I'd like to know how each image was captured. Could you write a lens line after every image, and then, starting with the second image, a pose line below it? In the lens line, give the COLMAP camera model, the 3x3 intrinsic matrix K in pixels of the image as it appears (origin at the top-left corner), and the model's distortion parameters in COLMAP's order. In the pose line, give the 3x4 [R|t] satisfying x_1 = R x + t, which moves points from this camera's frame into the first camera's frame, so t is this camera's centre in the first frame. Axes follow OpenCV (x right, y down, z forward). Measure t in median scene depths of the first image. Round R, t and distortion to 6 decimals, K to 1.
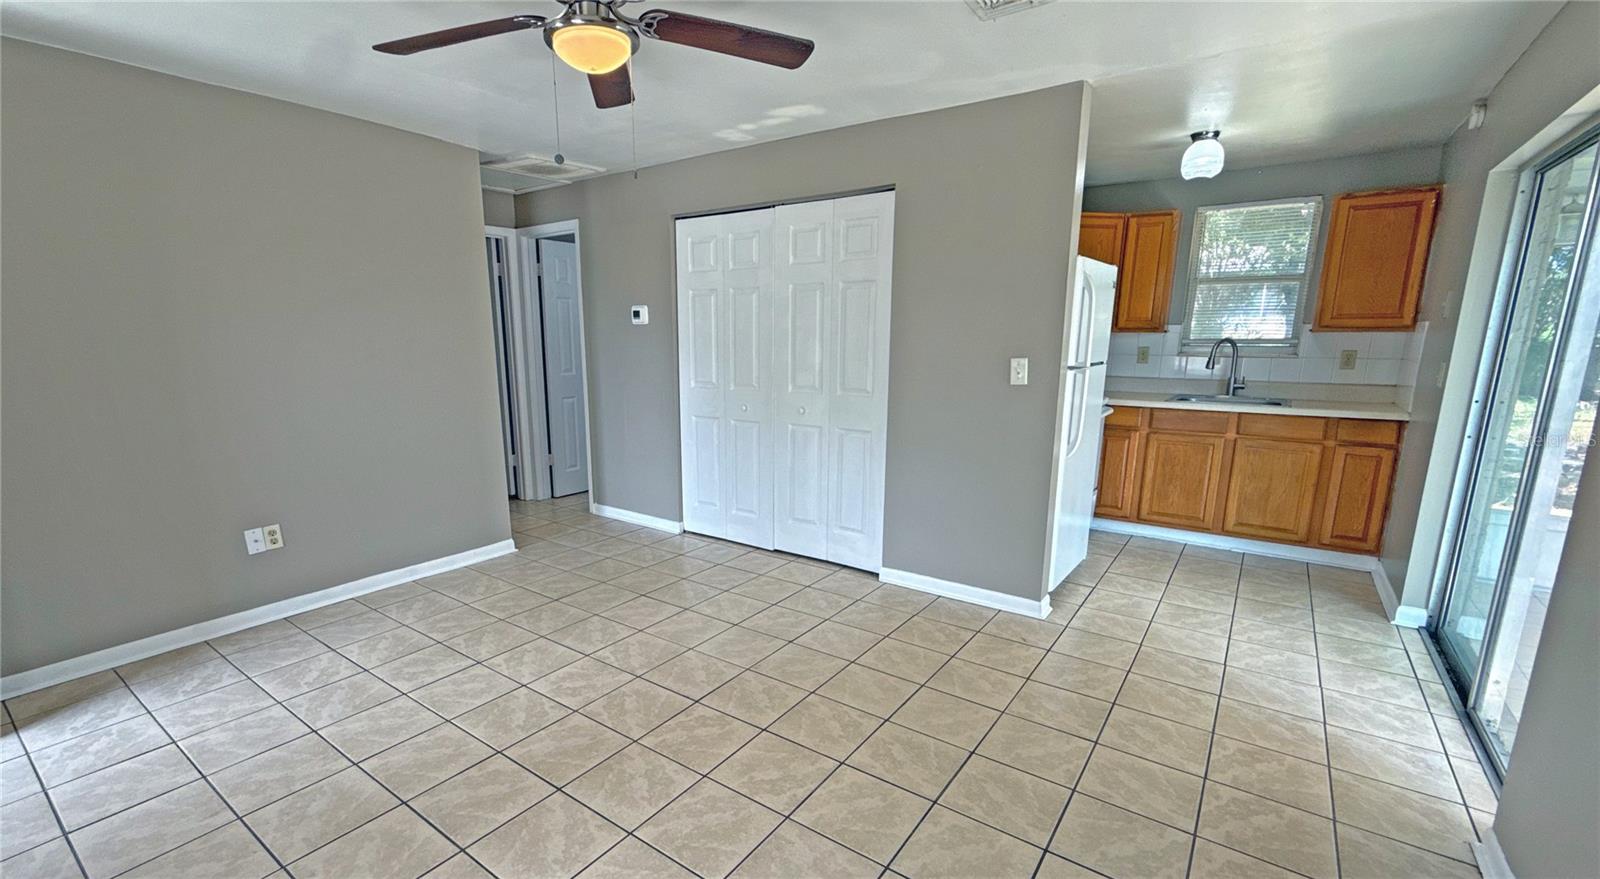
lens RADIAL K [[622.7, 0, 779.4], [0, 622.7, 457.1], [0, 0, 1]] dist [0.003179, 0.000346]
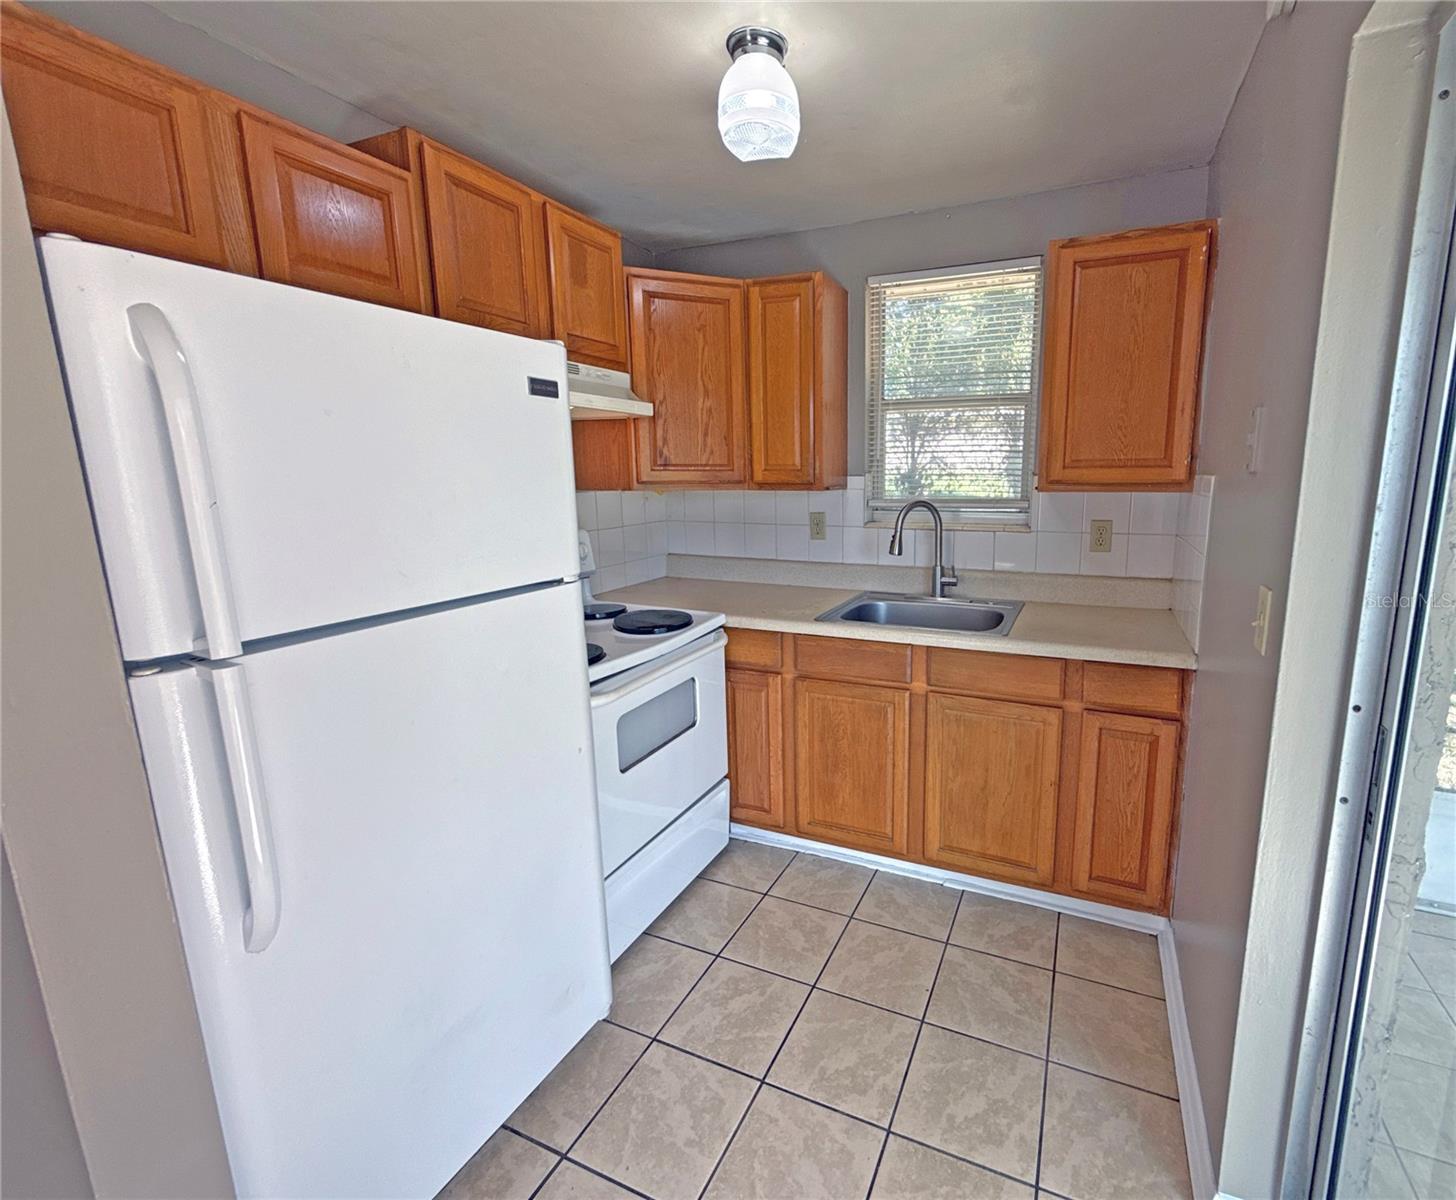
lens RADIAL K [[726.3, 0, 733.0], [0, 726.3, 593.5], [0, 0, 1]] dist [0.003255, 0.000085]
pose [[0.972801, -0.043244, 0.227569, 0.441567], [0.051940, 0.998126, -0.032361, -0.103933], [-0.225743, 0.043301, 0.973224, 0.440011]]
